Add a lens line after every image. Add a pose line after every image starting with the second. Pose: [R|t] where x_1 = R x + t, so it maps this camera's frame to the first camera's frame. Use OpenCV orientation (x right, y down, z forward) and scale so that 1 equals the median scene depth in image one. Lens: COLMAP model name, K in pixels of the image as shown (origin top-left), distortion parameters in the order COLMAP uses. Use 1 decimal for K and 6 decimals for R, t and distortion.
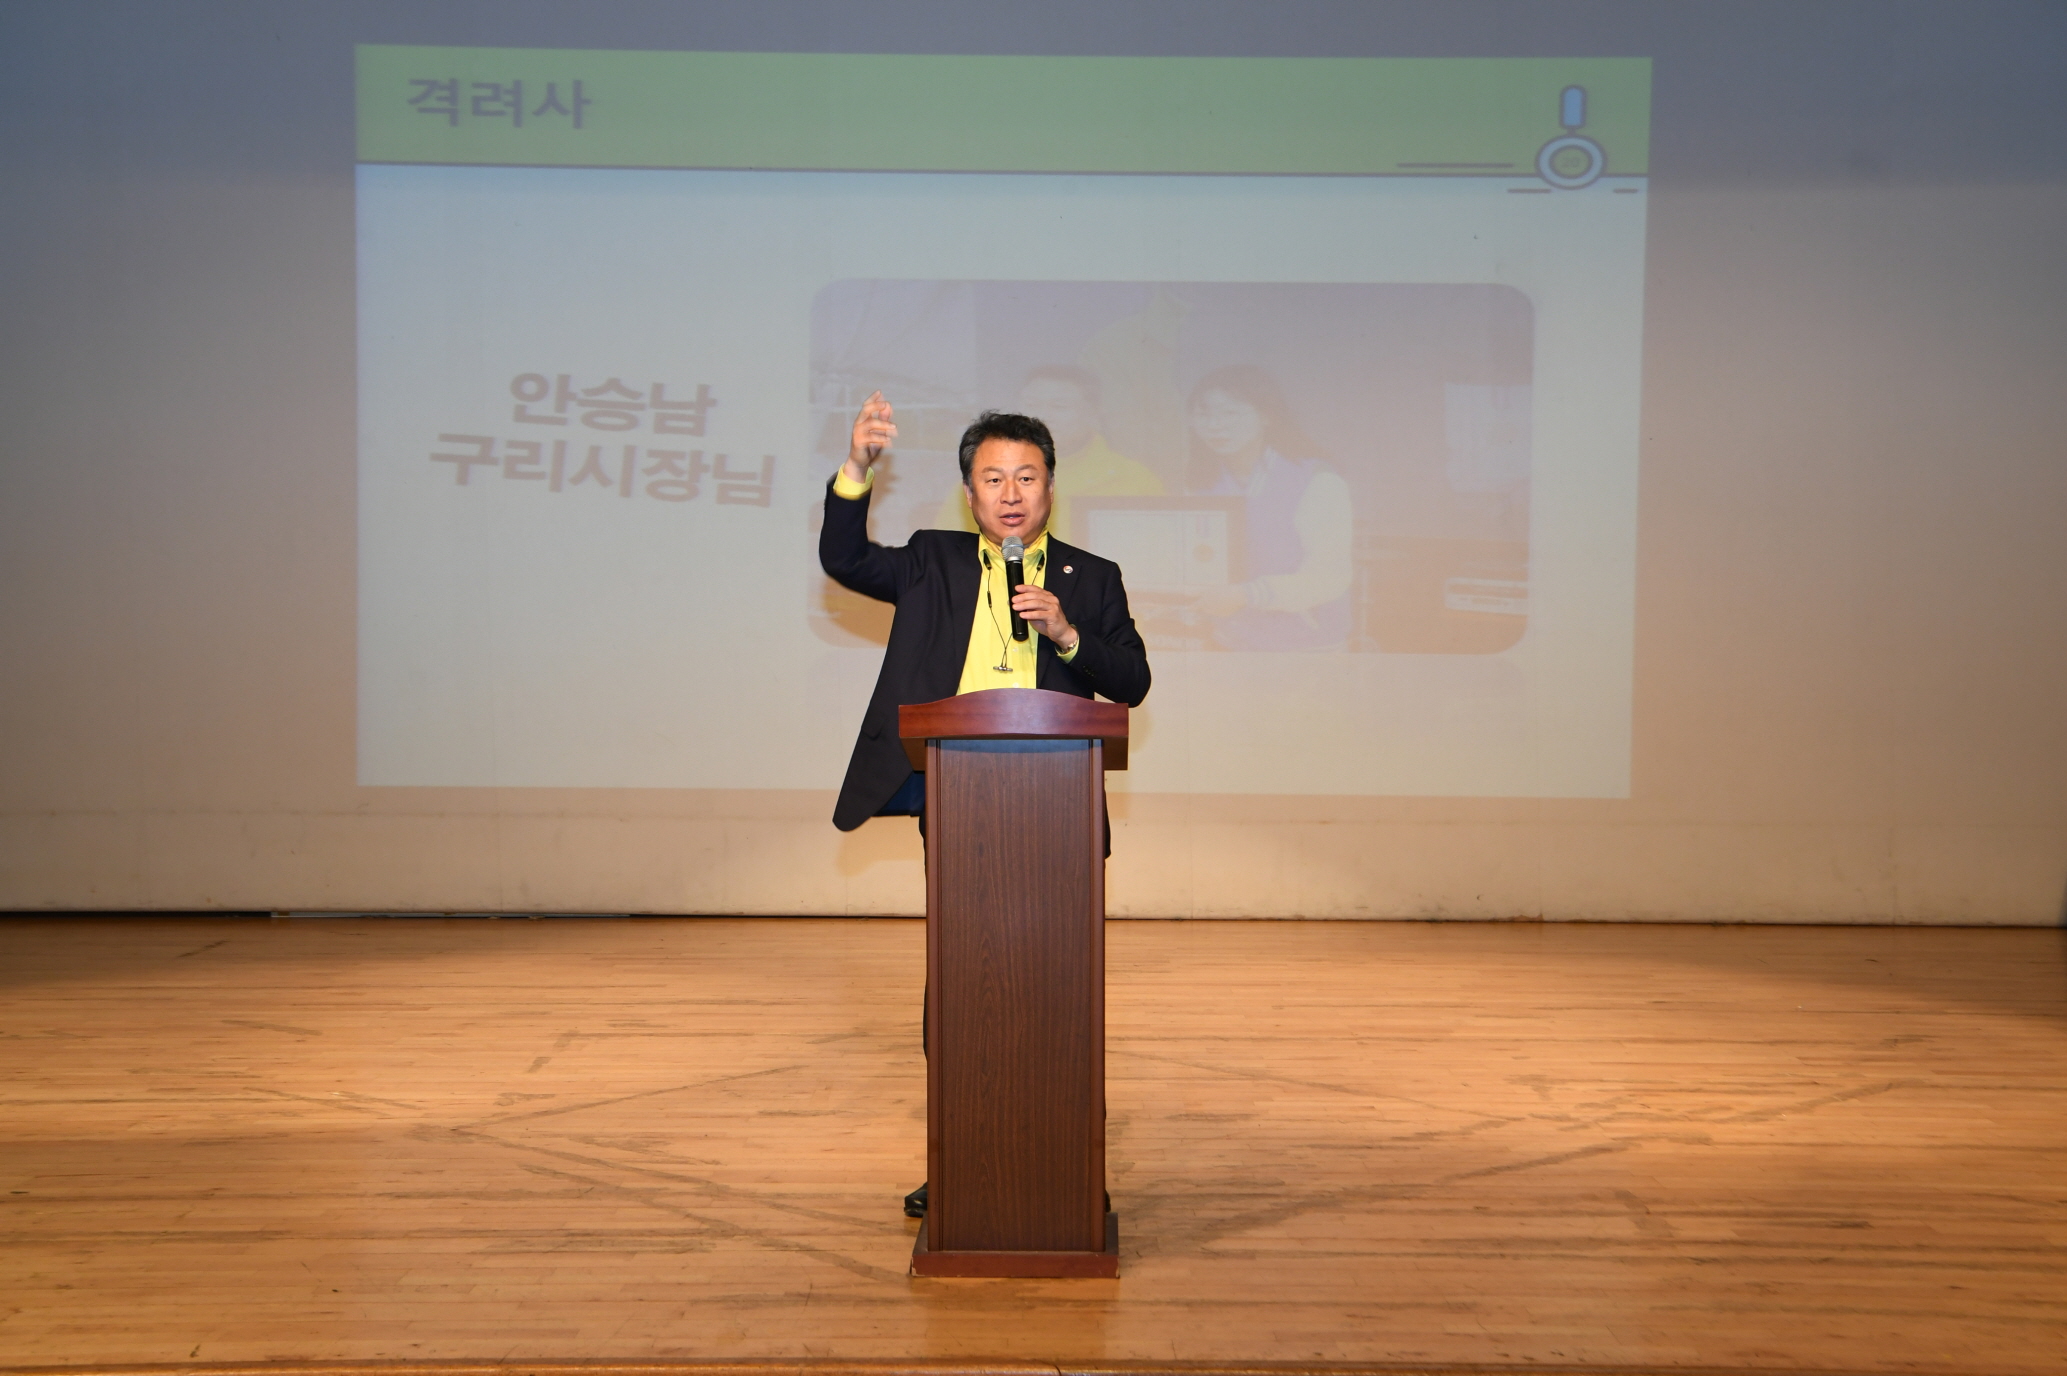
lens RADIAL K [[2605.4, 0, 1035.0], [0, 2605.4, 704.8], [0, 0, 1]] dist [0.136123, 0.000000]
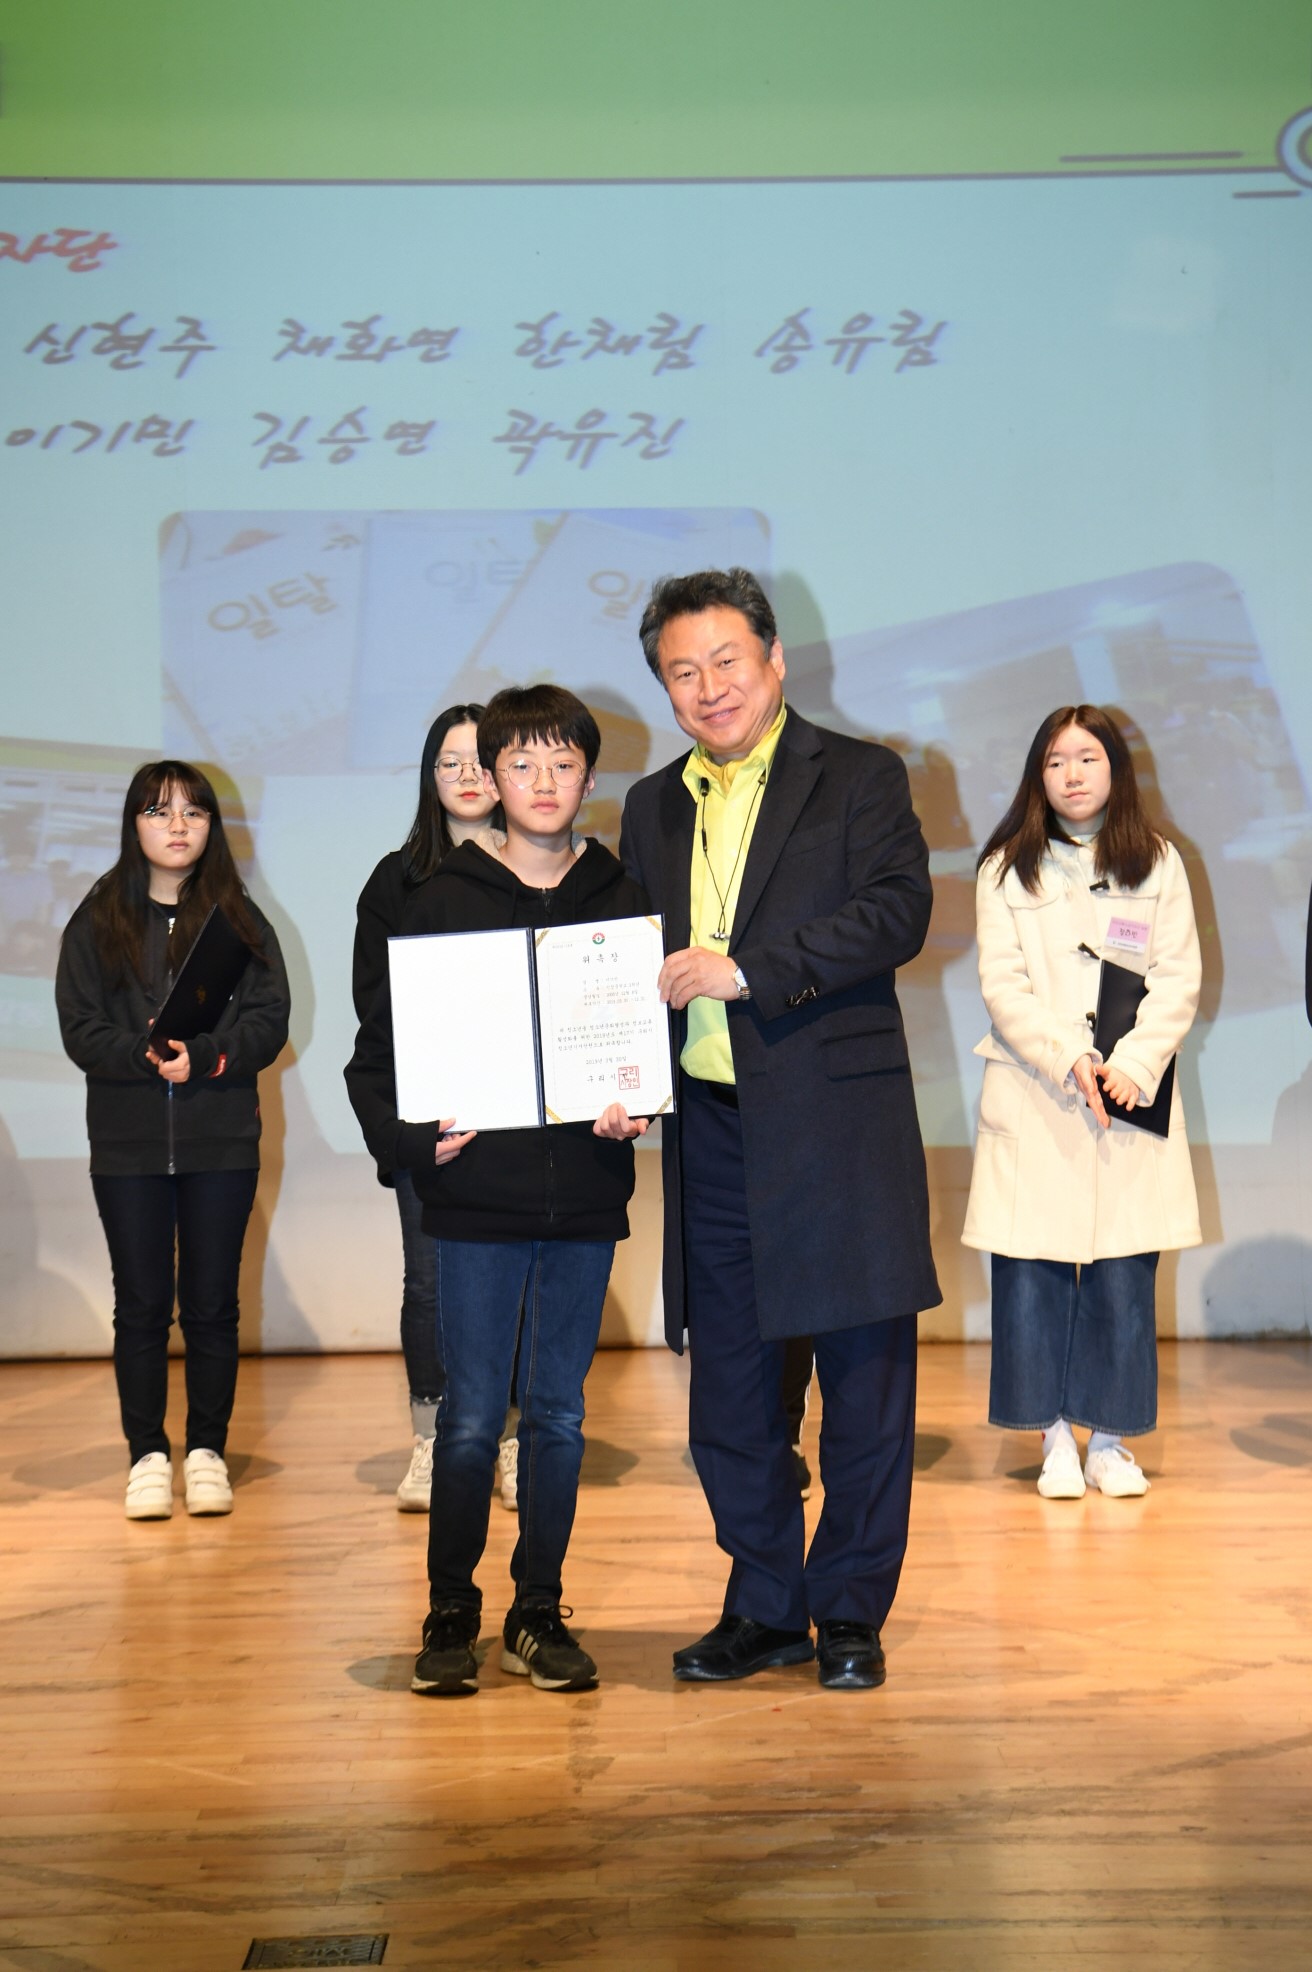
lens RADIAL K [[3690.1, 0, 670.0], [0, 3690.1, 1018.7], [0, 0, 1]] dist [0.301612, 0.000000]
pose [[0.999629, -0.021673, 0.016501, 0.033236], [0.021778, 0.999744, -0.006181, 0.010669], [-0.016363, 0.006538, 0.999845, 0.125369]]
